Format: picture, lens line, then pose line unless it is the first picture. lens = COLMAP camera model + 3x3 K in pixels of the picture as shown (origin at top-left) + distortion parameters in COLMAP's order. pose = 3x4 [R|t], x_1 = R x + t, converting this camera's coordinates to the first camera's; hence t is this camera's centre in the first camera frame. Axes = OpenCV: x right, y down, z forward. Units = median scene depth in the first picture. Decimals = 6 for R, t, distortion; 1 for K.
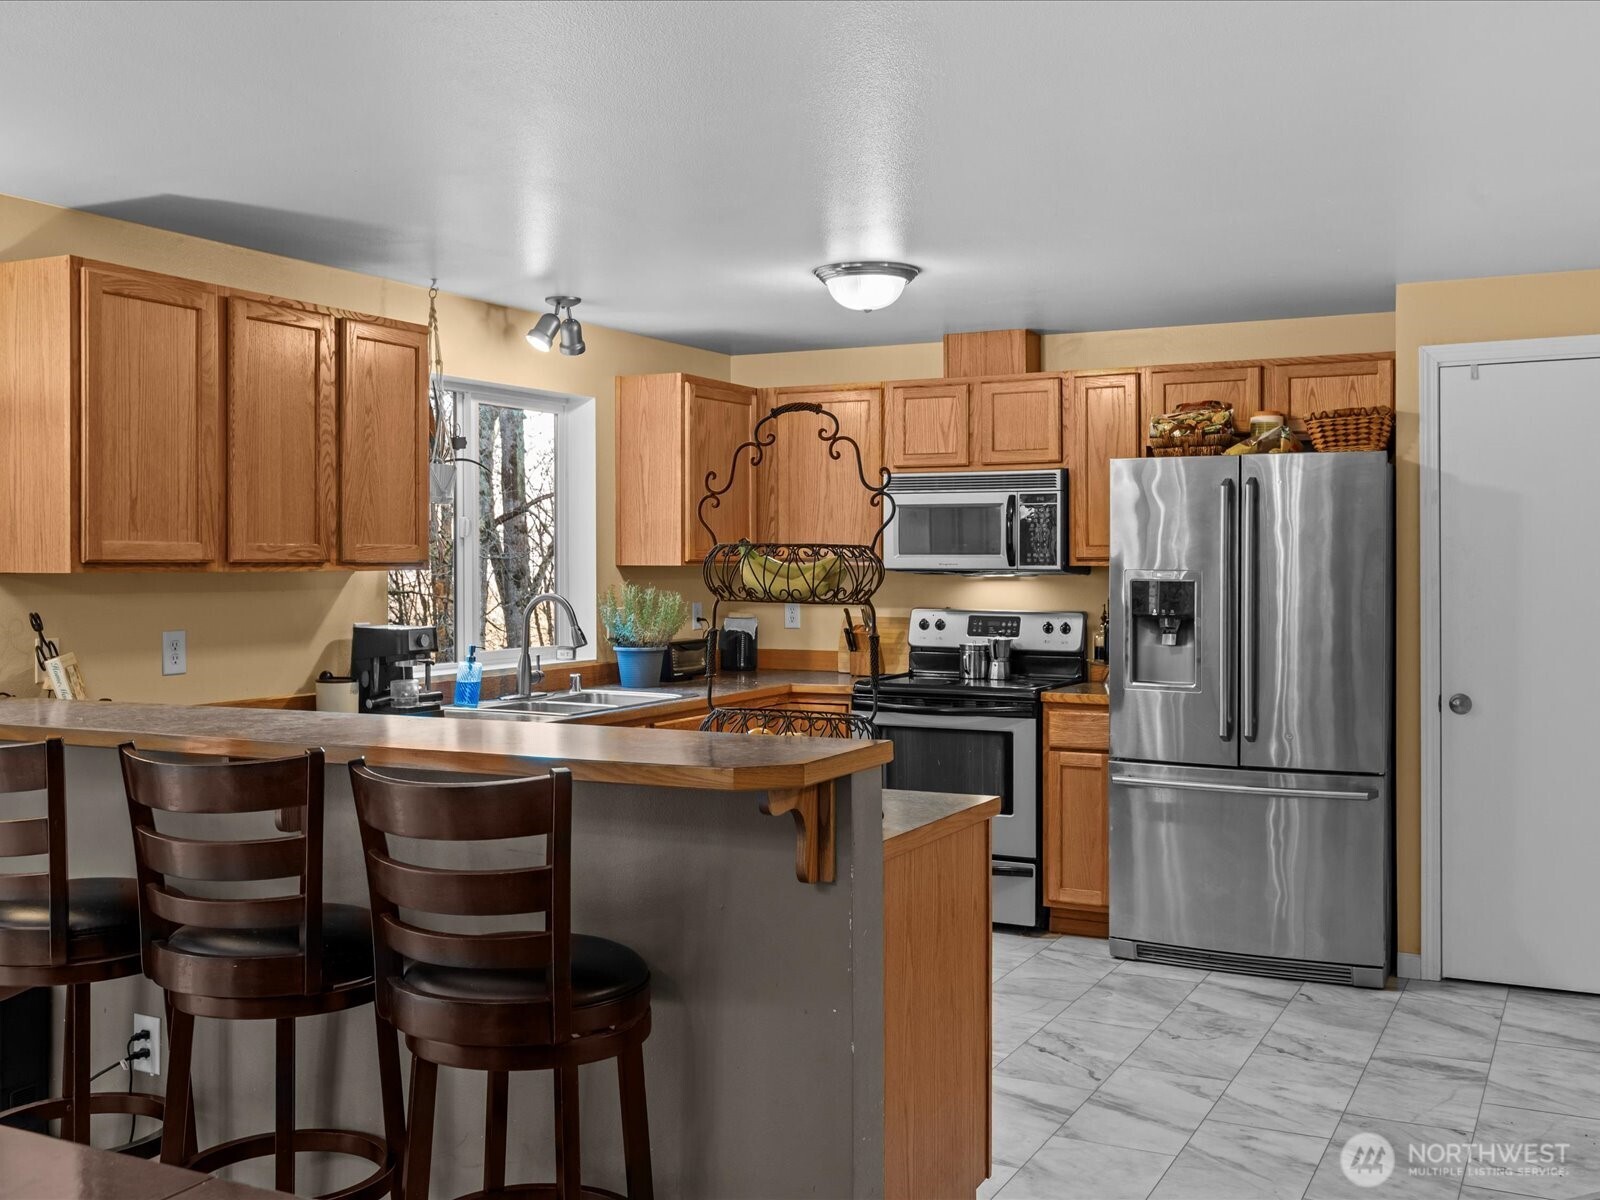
lens RADIAL K [[1586.5, 0, 789.4], [0, 1586.5, 608.0], [0, 0, 1]] dist [0.009343, 0.000000]
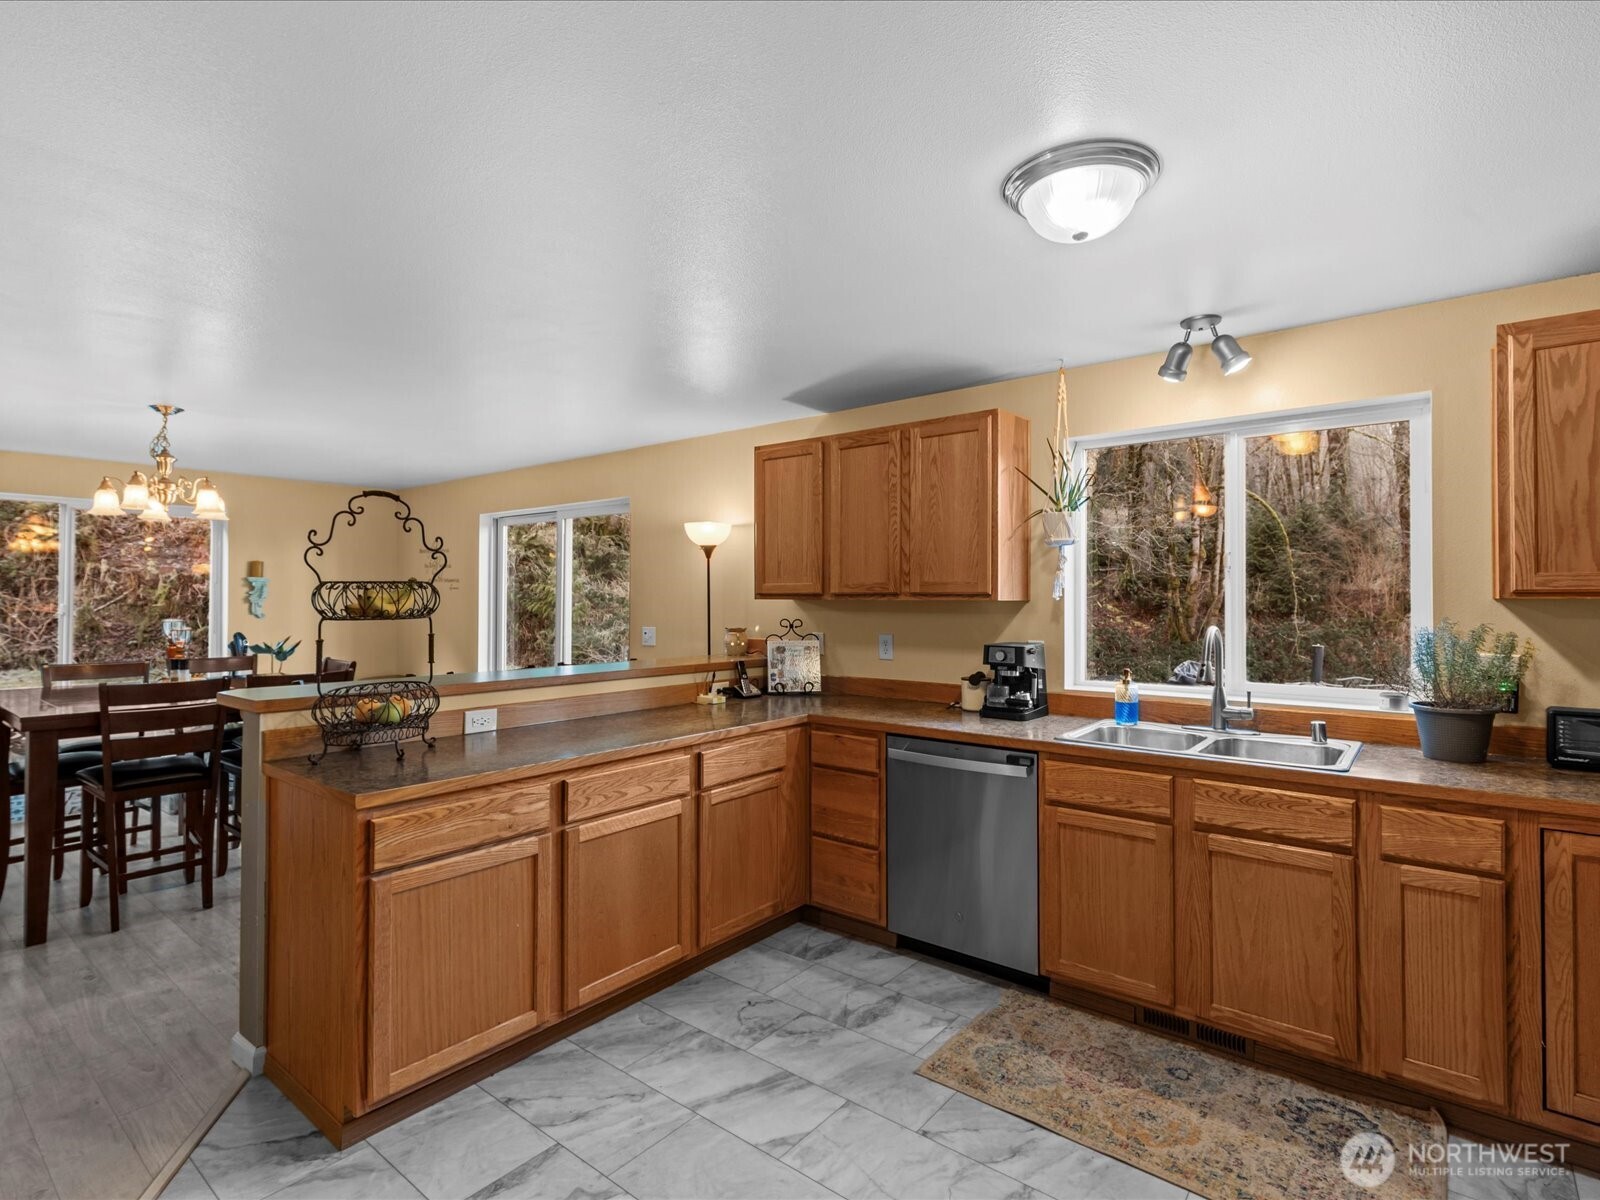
lens RADIAL K [[809.6, 0, 791.4], [0, 809.6, 601.0], [0, 0, 1]] dist [0.008962, -0.002967]
pose [[-0.206061, 0.008963, -0.978498, 0.384029], [-0.027034, 0.999524, 0.014848, -0.025008], [0.978166, 0.029513, -0.205721, 0.848246]]
